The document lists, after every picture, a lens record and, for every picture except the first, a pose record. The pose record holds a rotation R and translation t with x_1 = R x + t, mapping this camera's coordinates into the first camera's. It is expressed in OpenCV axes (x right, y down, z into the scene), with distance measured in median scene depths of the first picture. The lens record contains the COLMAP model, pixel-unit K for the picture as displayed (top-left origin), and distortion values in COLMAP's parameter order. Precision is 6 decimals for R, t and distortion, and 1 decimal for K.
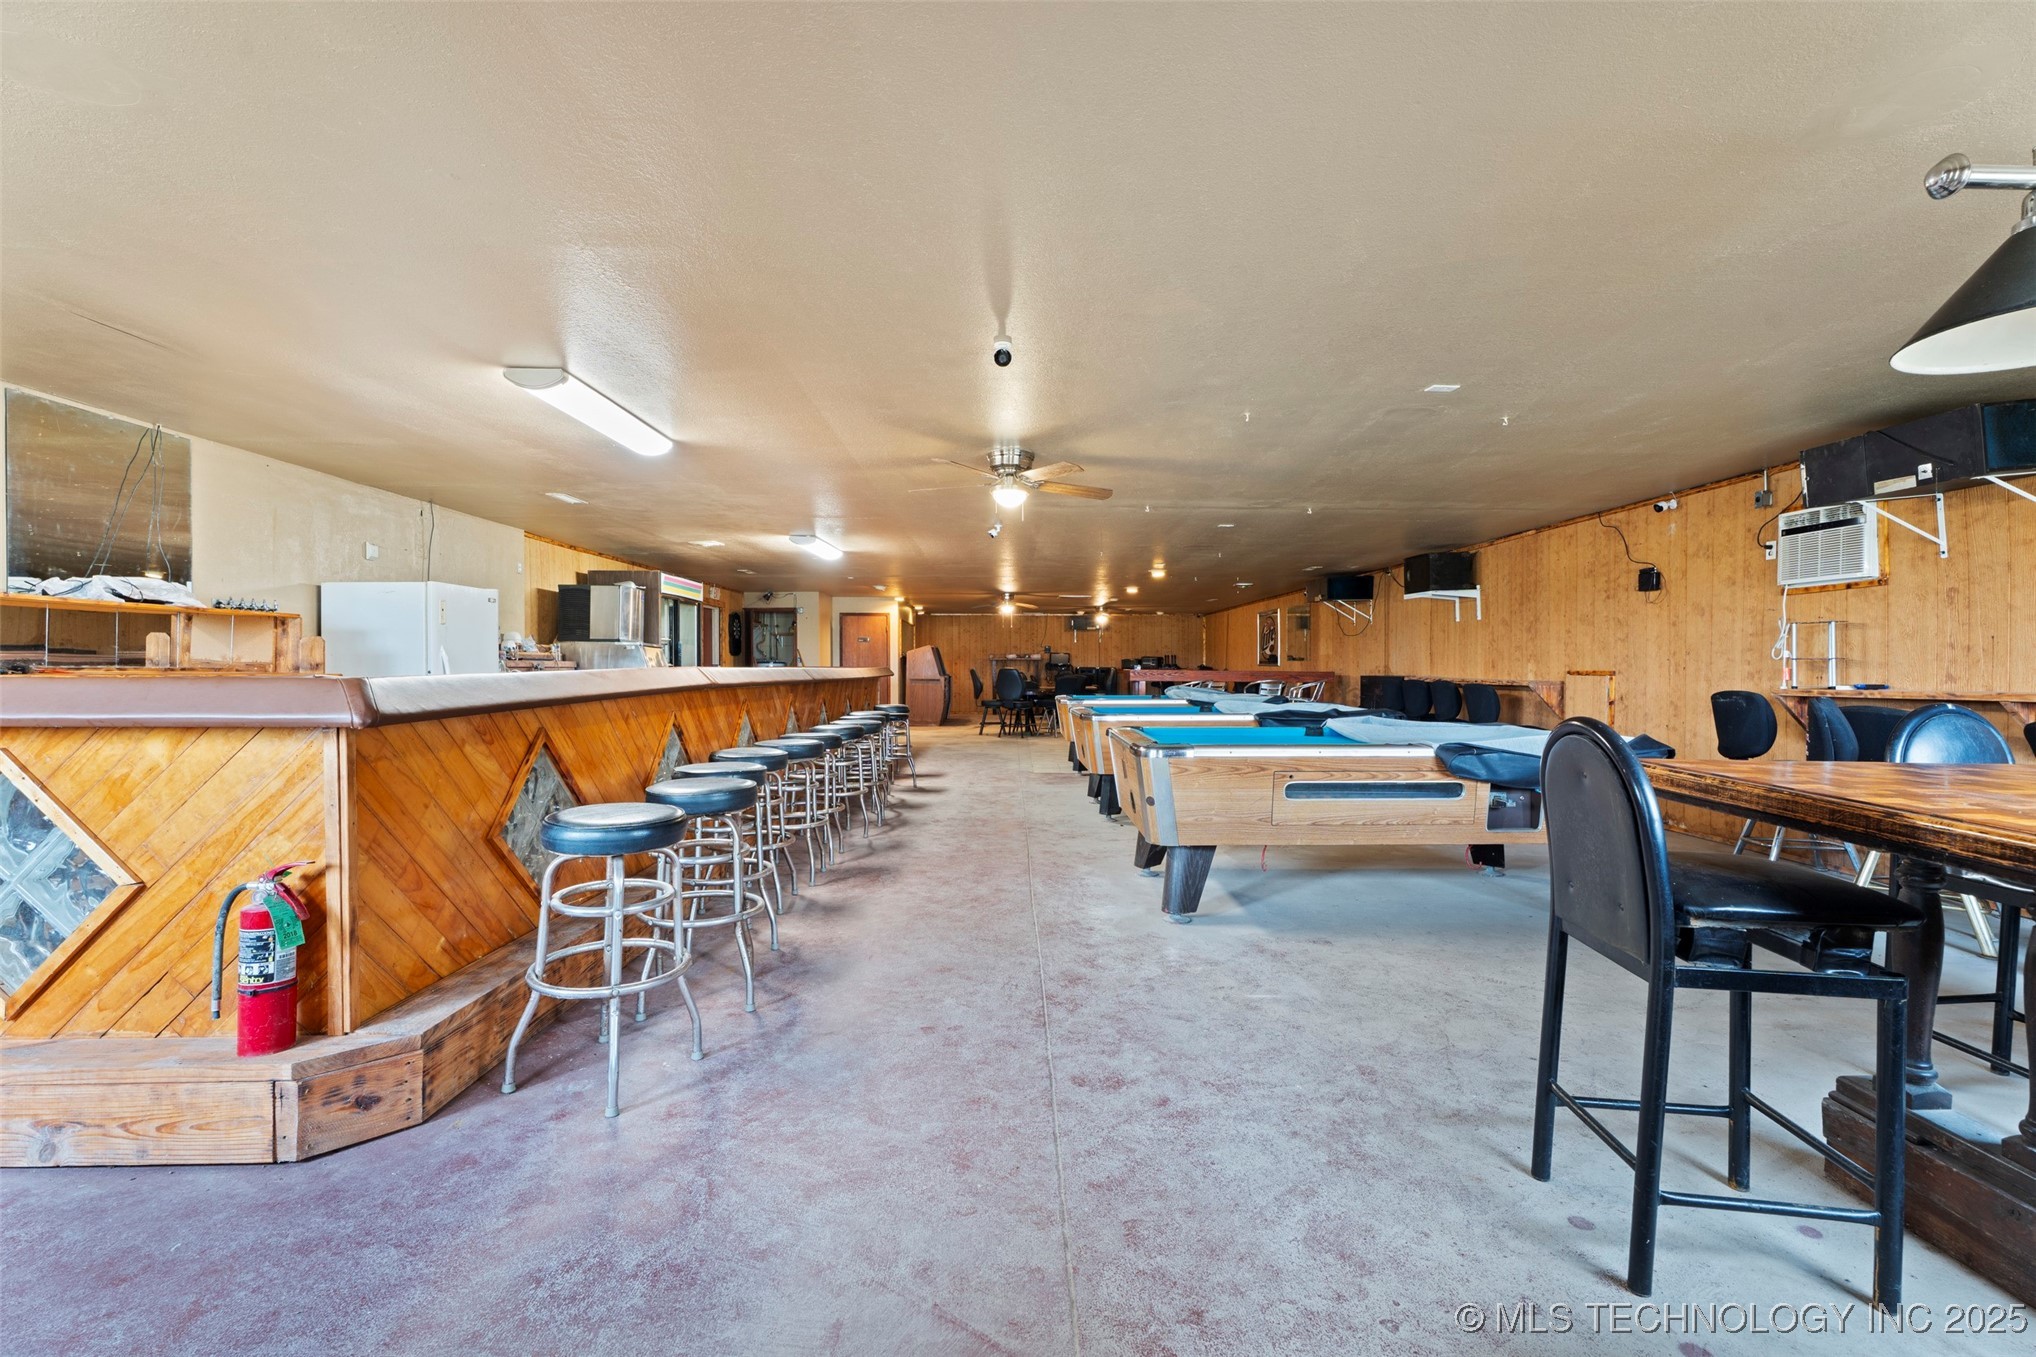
lens RADIAL K [[905.6, 0, 1014.3], [0, 905.6, 671.6], [0, 0, 1]] dist [0.002352, 0.000216]
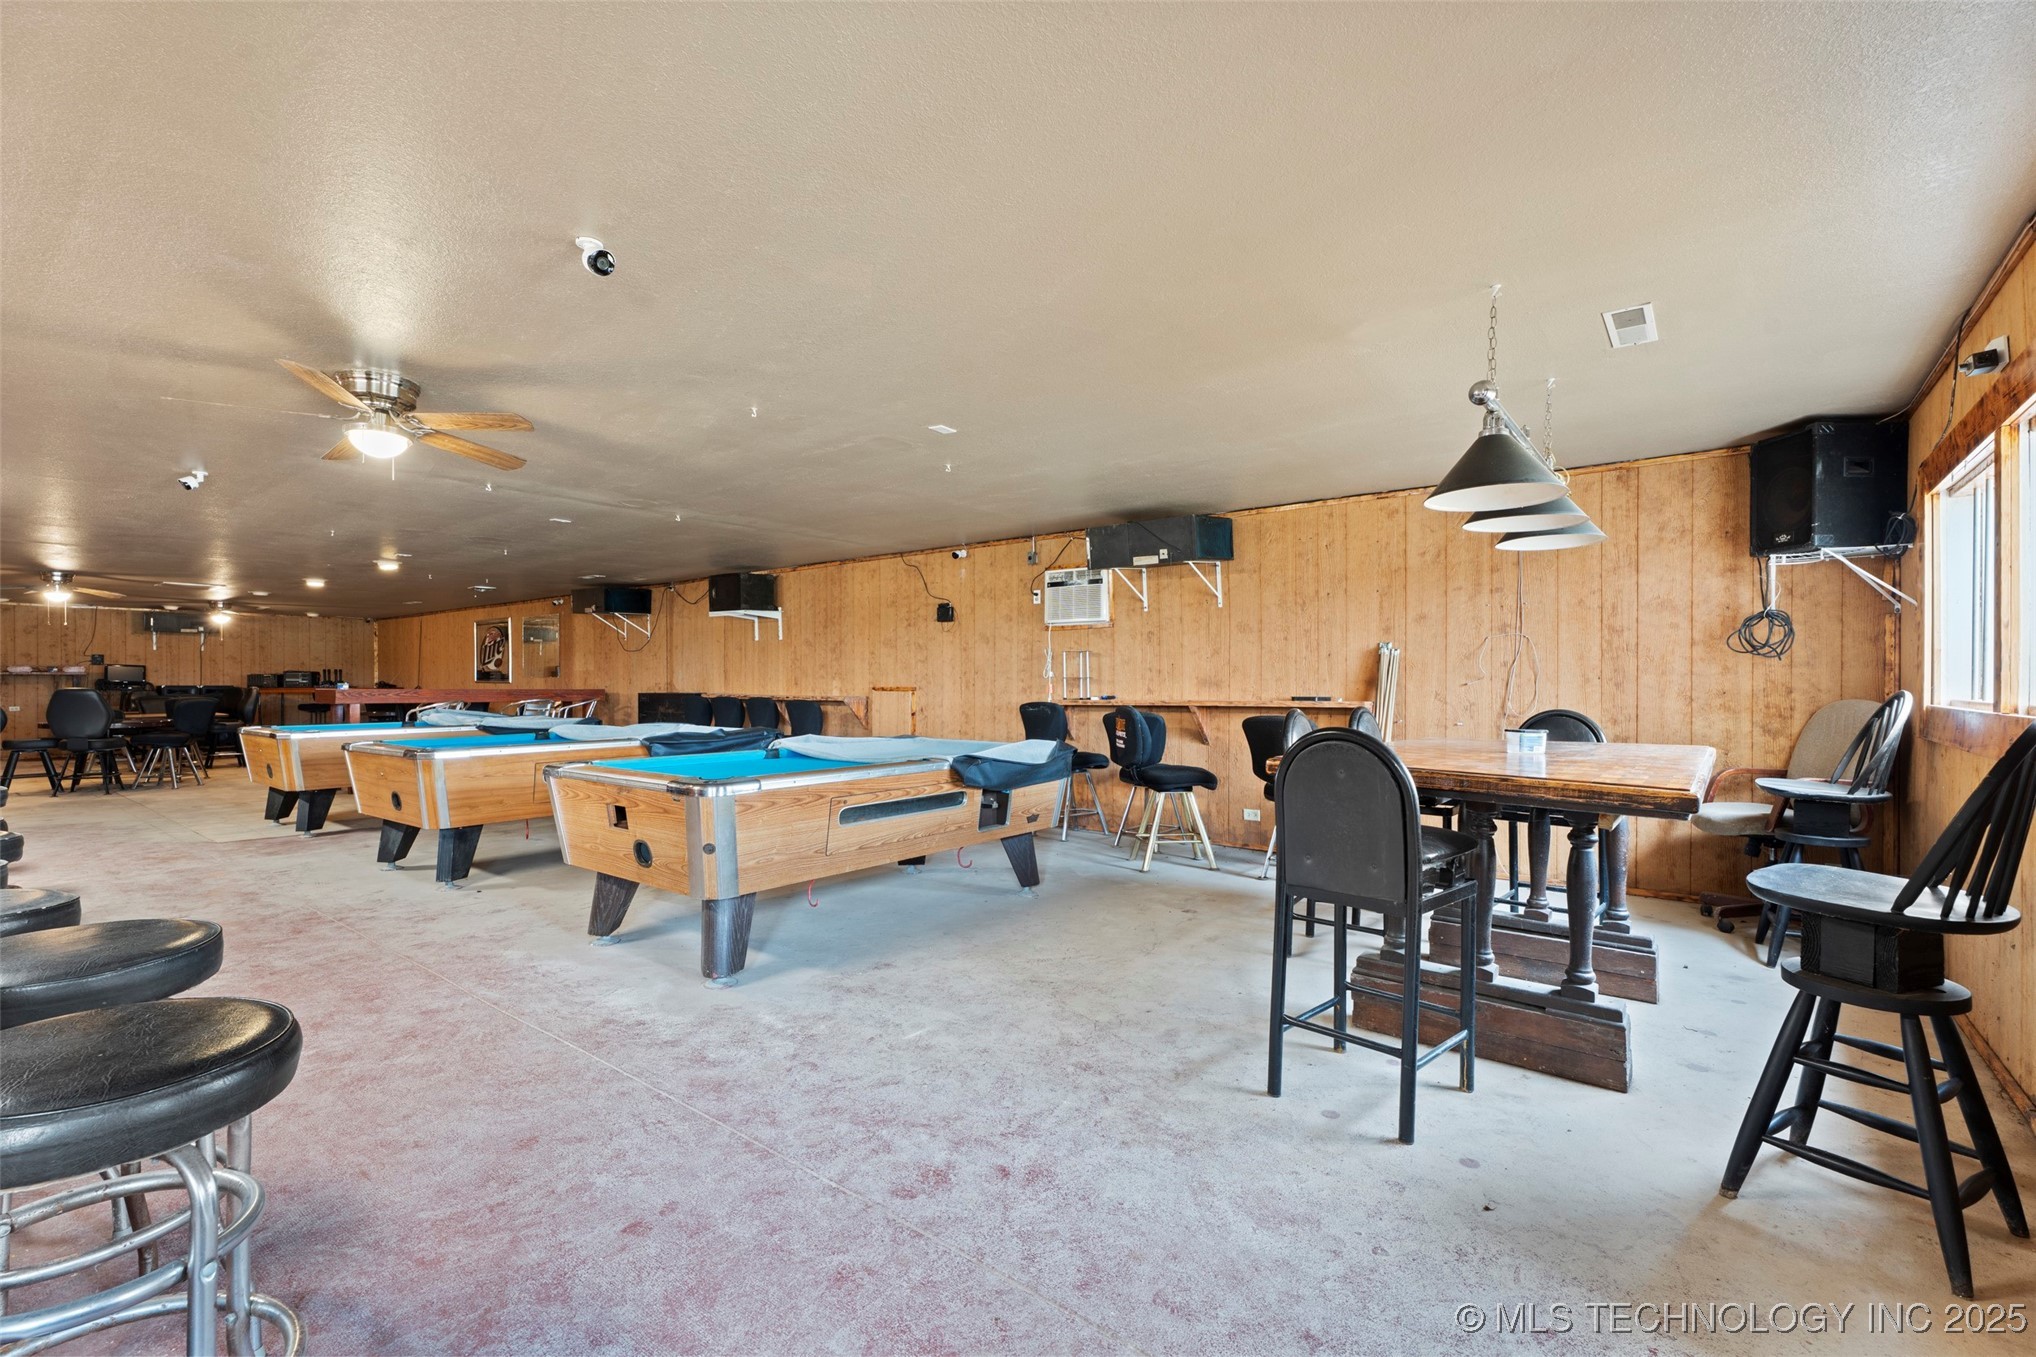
lens RADIAL K [[905.6, 0, 1021.3], [0, 905.6, 682.3], [0, 0, 1]] dist [0.002352, 0.000216]
pose [[0.626360, -0.003320, 0.779527, -0.206914], [0.007219, 0.999973, -0.001541, -0.004691], [-0.779500, 0.006592, 0.626367, 0.162924]]
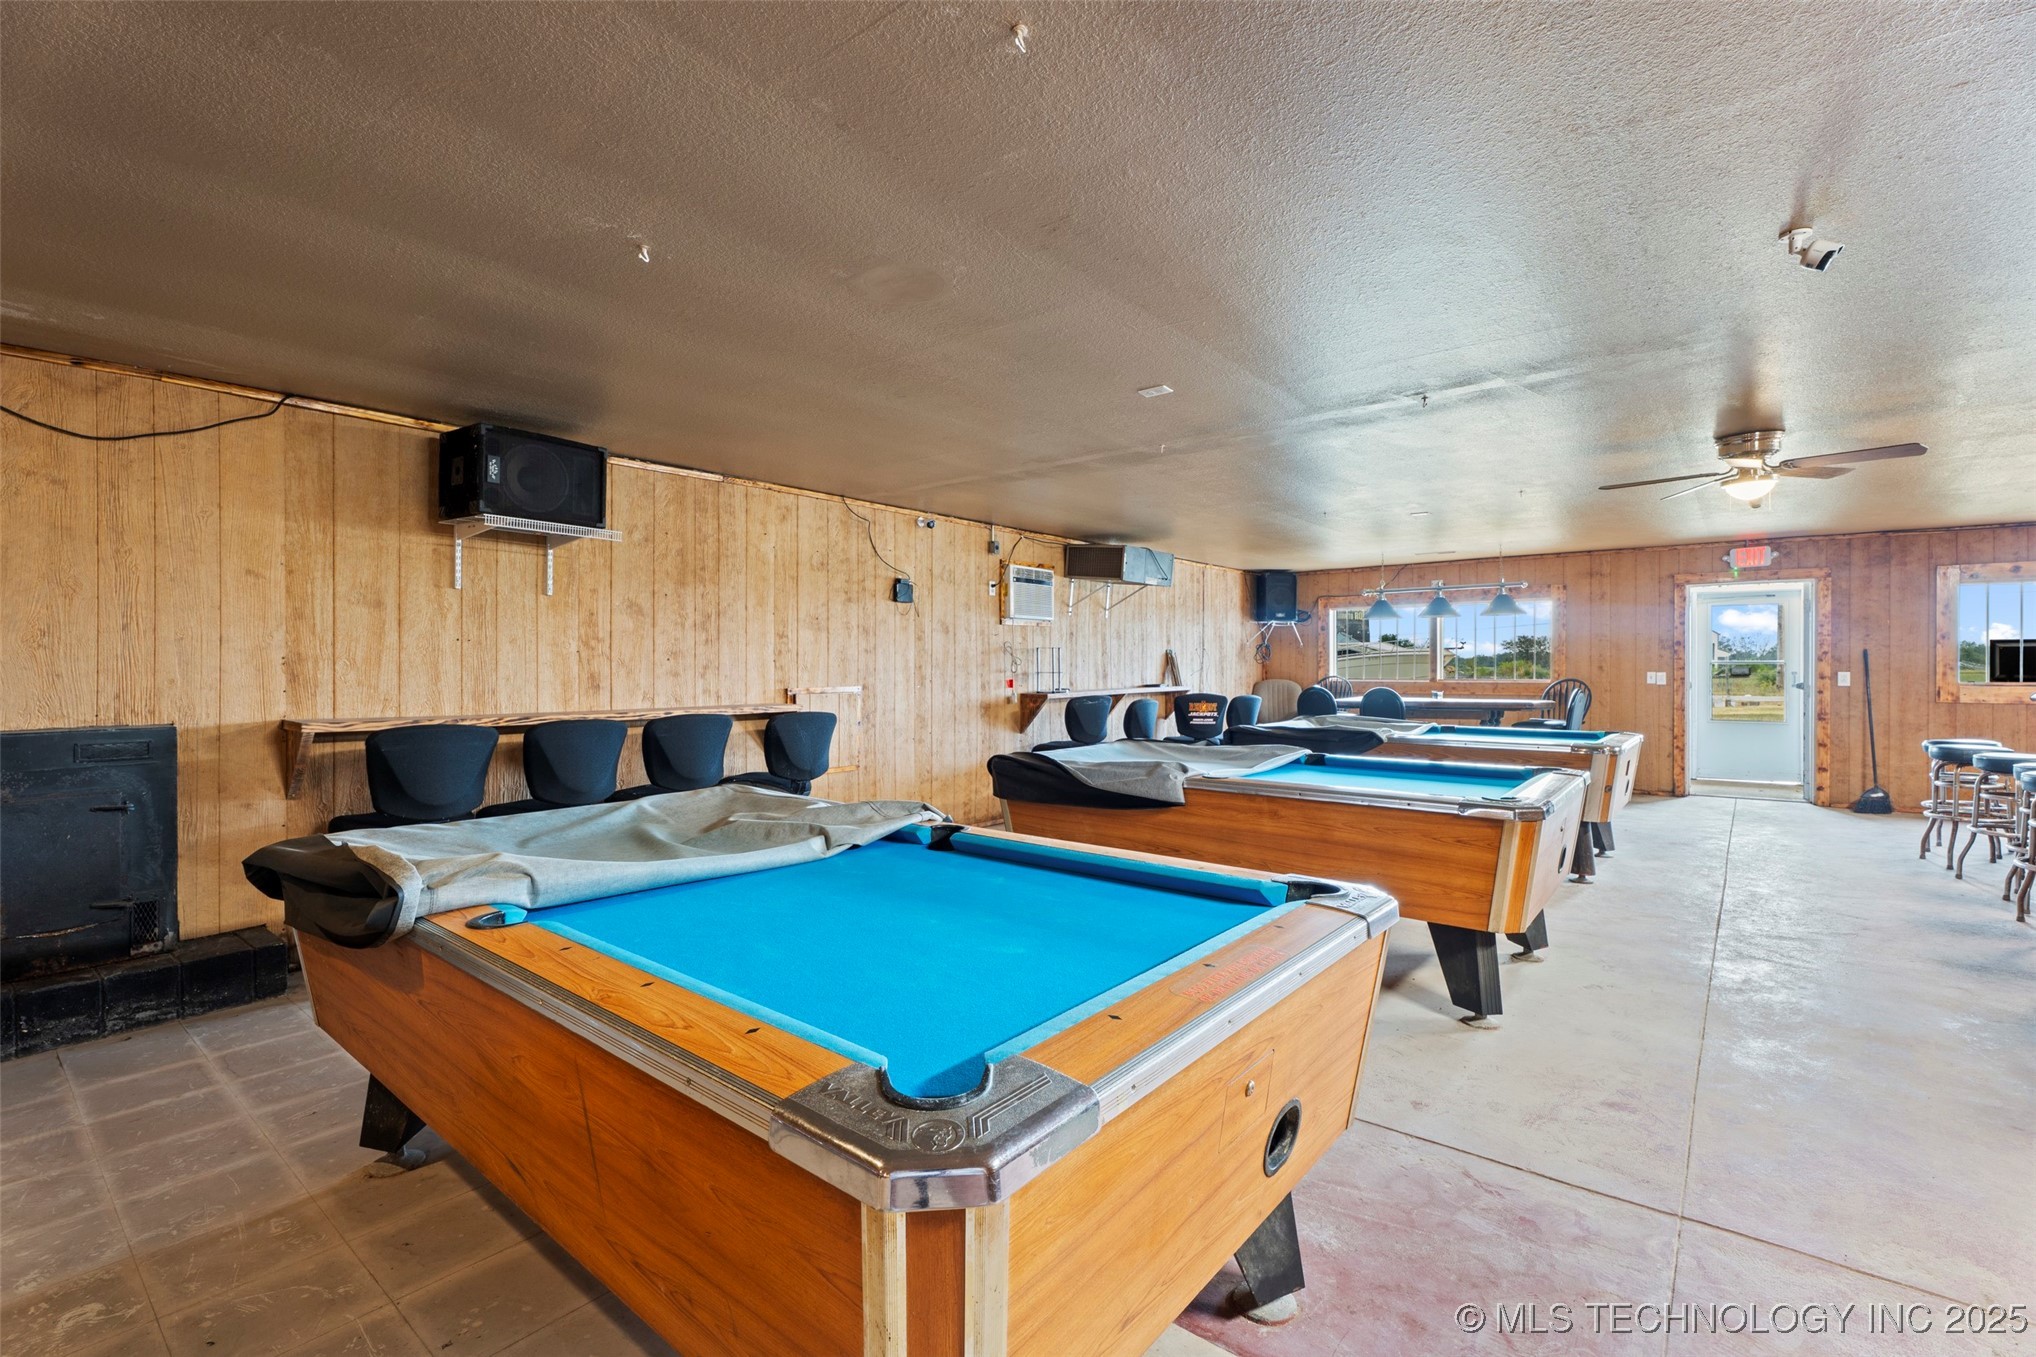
lens RADIAL K [[905.6, 0, 1015.8], [0, 905.6, 673.9], [0, 0, 1]] dist [0.002352, 0.000216]
pose [[-0.763769, 0.004295, 0.645476, -0.014464], [0.012847, 0.999881, 0.008548, -0.020848], [-0.645362, 0.014821, -0.763733, 1.784452]]
